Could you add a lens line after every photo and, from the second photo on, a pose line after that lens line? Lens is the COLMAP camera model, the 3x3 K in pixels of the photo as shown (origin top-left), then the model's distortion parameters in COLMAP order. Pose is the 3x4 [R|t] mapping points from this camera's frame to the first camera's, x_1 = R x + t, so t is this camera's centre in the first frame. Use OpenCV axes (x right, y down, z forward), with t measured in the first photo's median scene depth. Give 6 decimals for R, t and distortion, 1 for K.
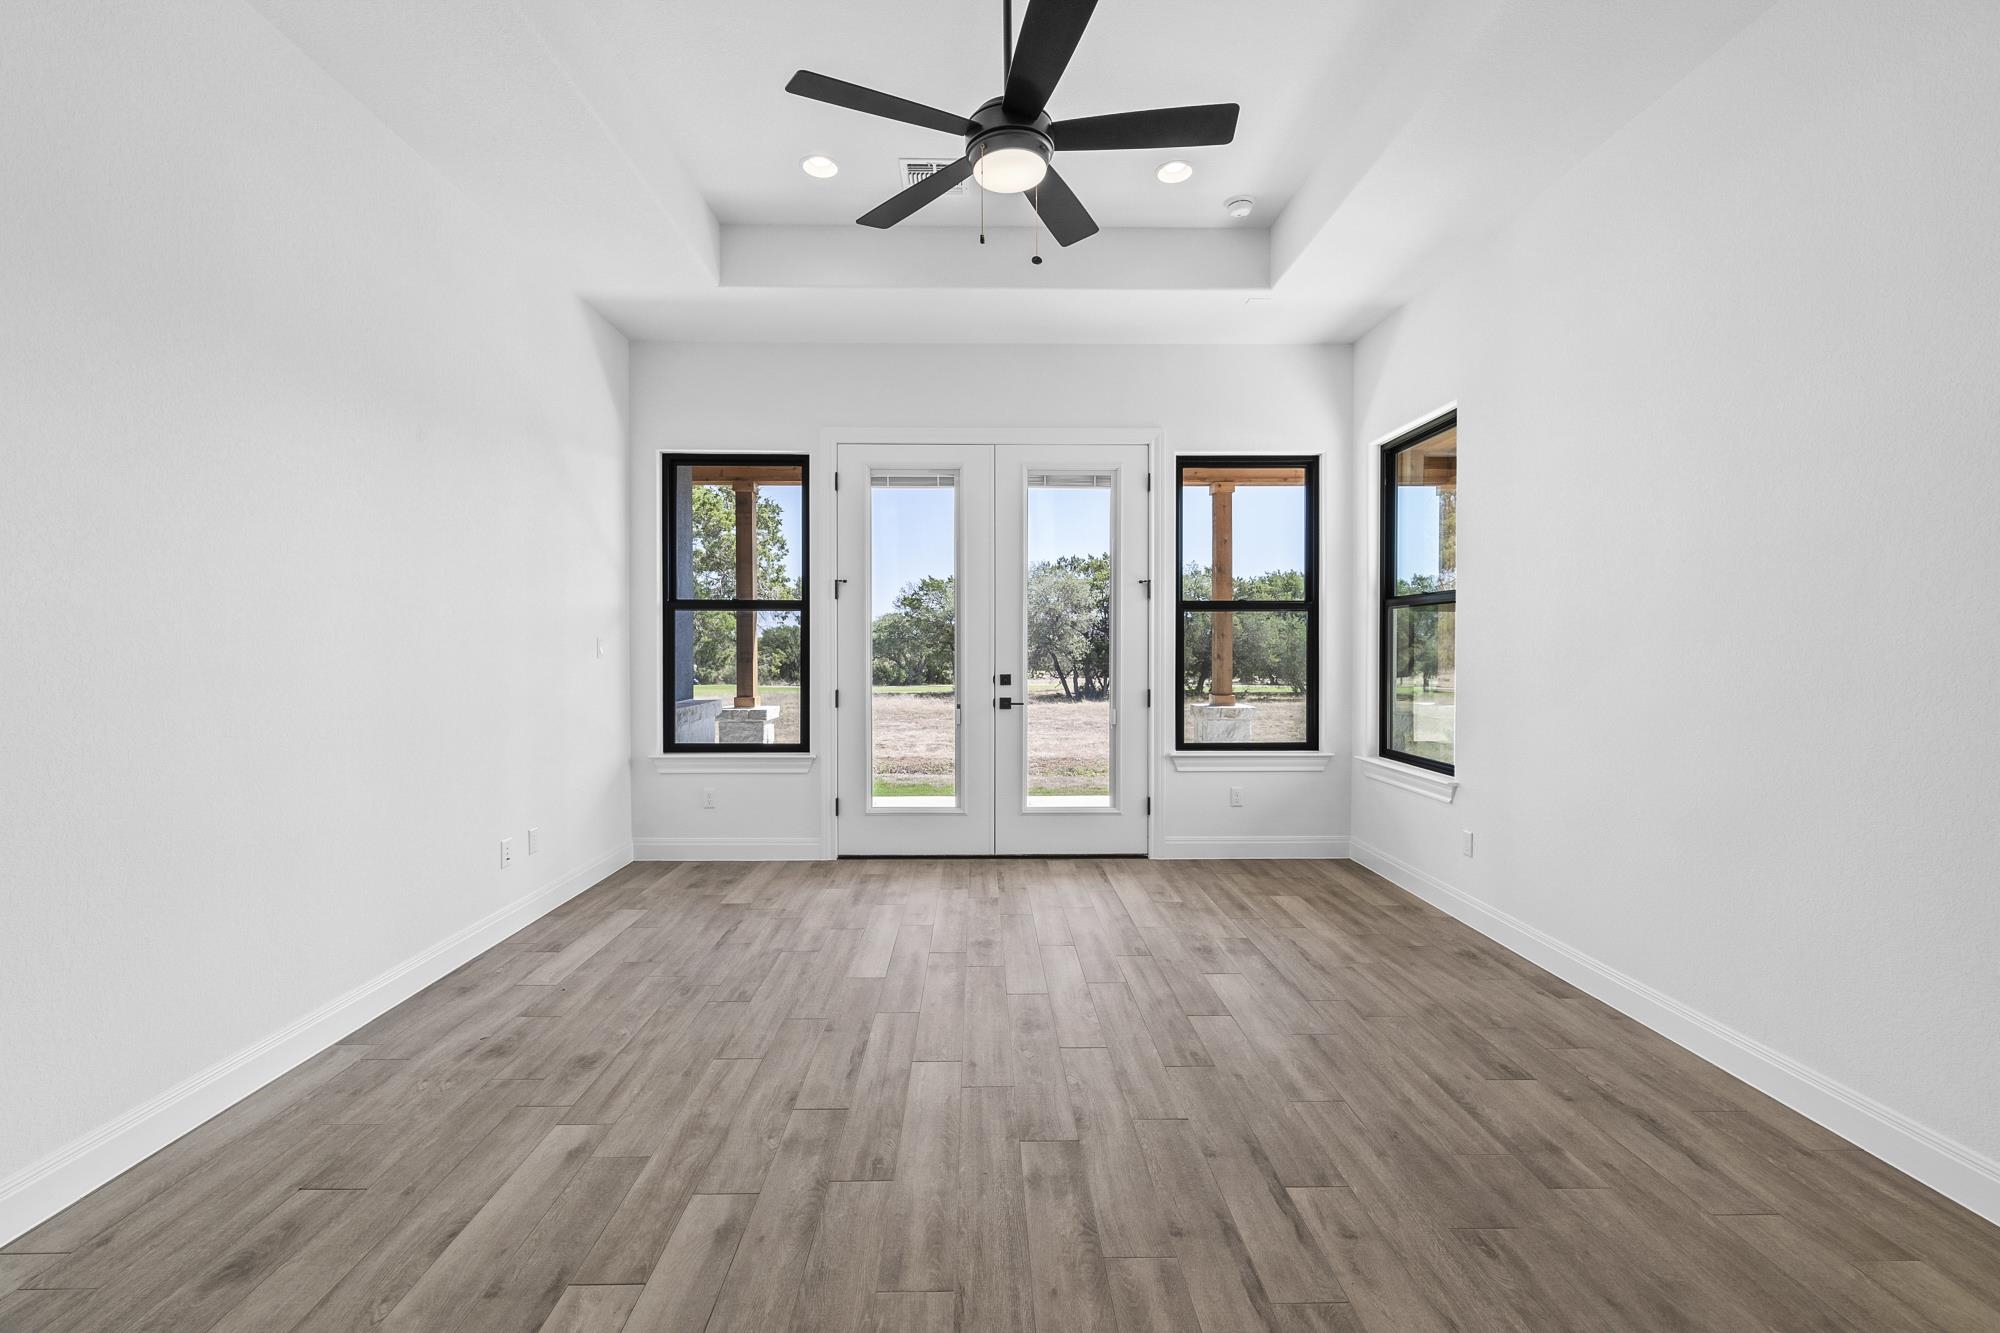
lens RADIAL K [[848.0, 0, 1000.0], [0, 848.0, 666.5], [0, 0, 1]] dist [0.002171, 0.000138]
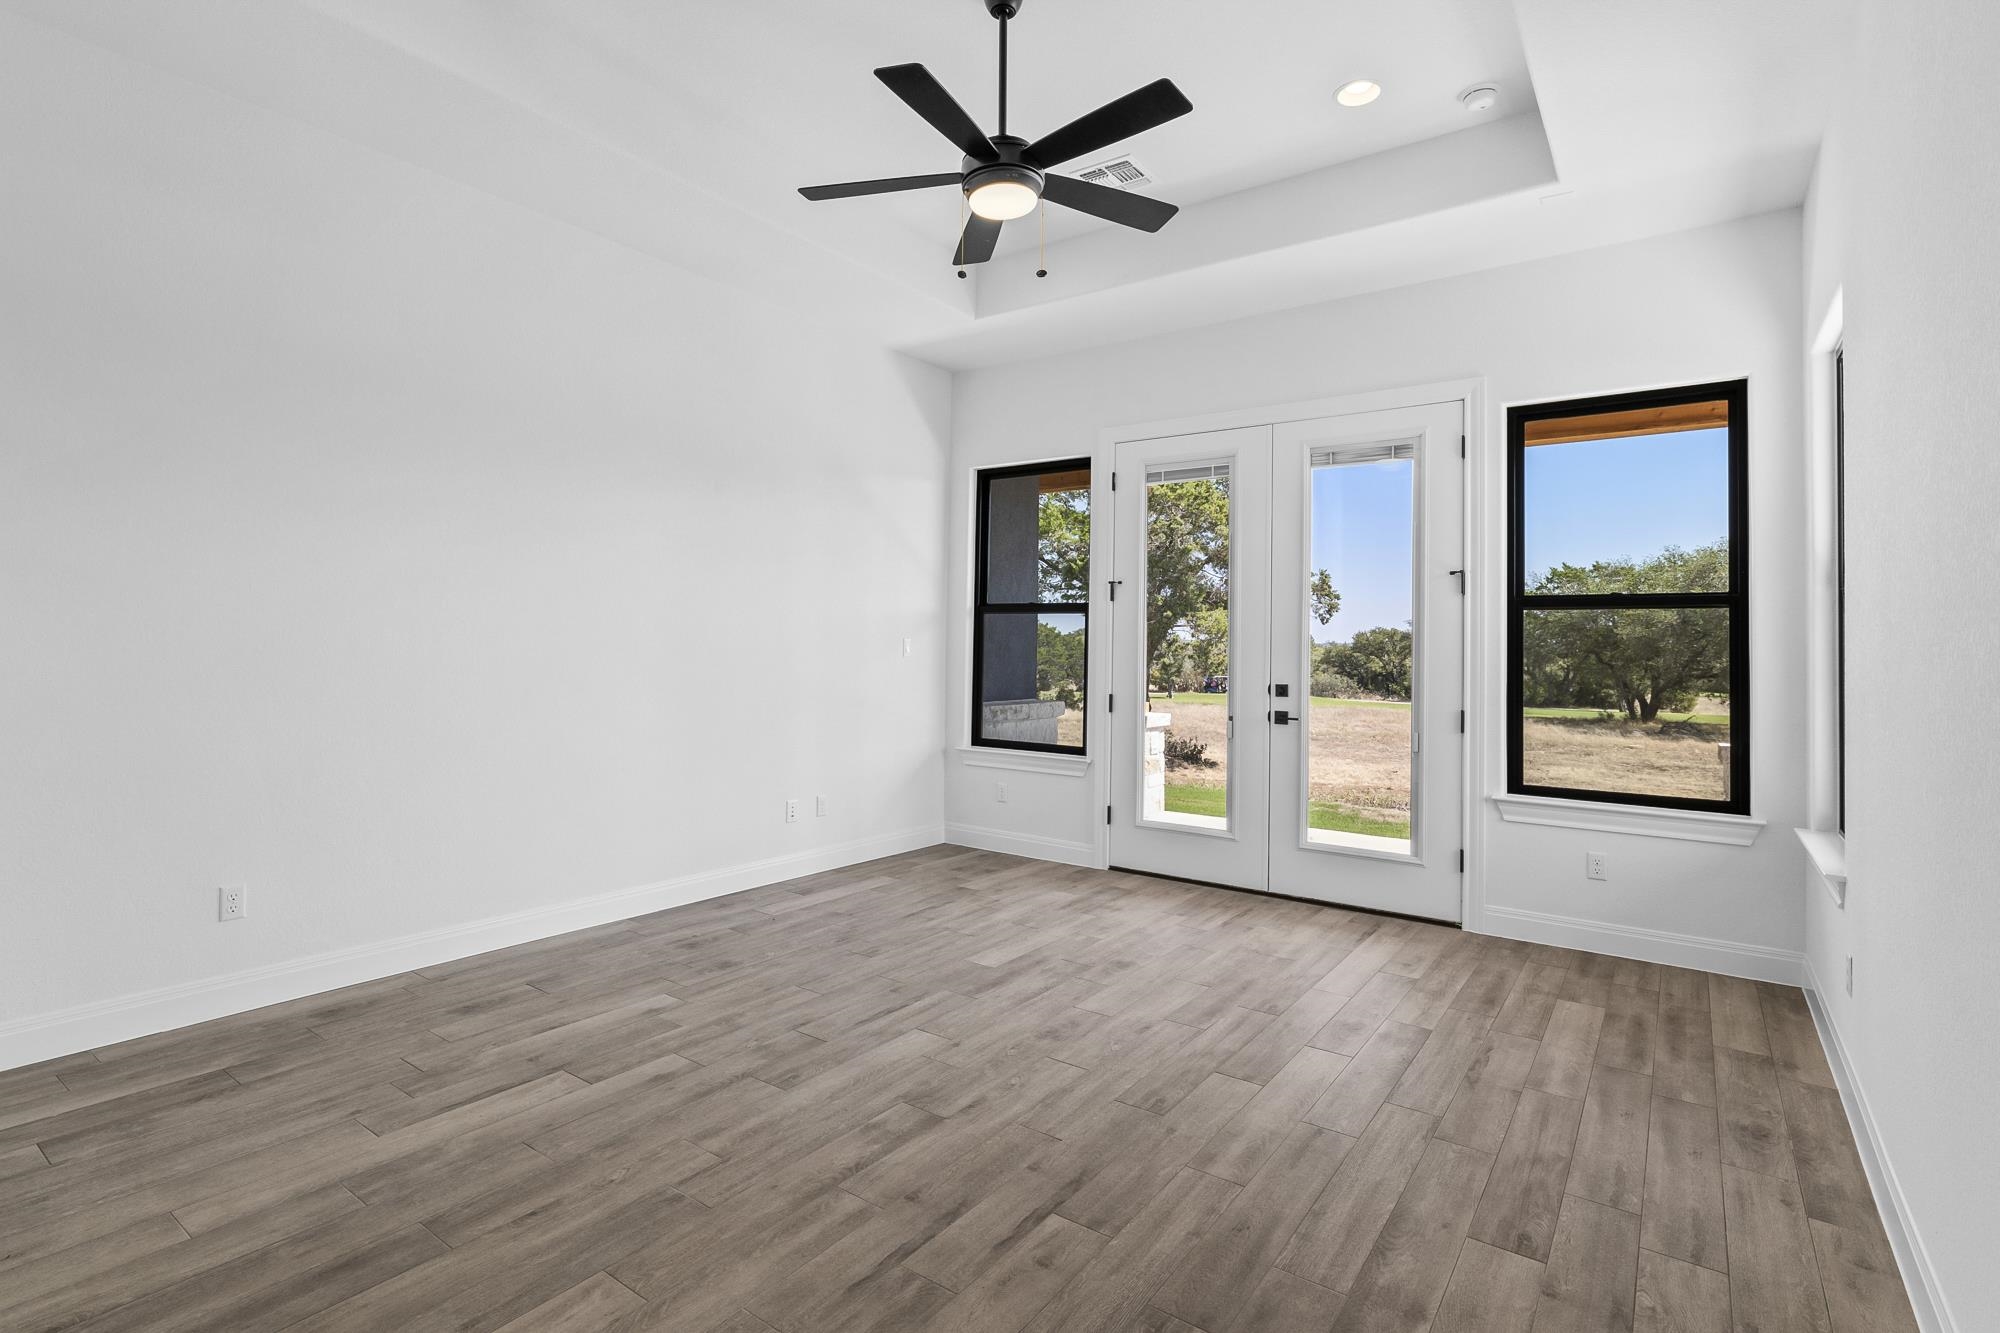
lens RADIAL K [[979.8, 0, 991.5], [0, 979.8, 632.1], [0, 0, 1]] dist [-0.005105, 0.000333]
pose [[0.794458, 0.003482, -0.607309, 0.528415], [-0.030476, 0.998952, -0.034140, -0.001110], [0.606554, 0.045631, 0.793732, 0.028715]]
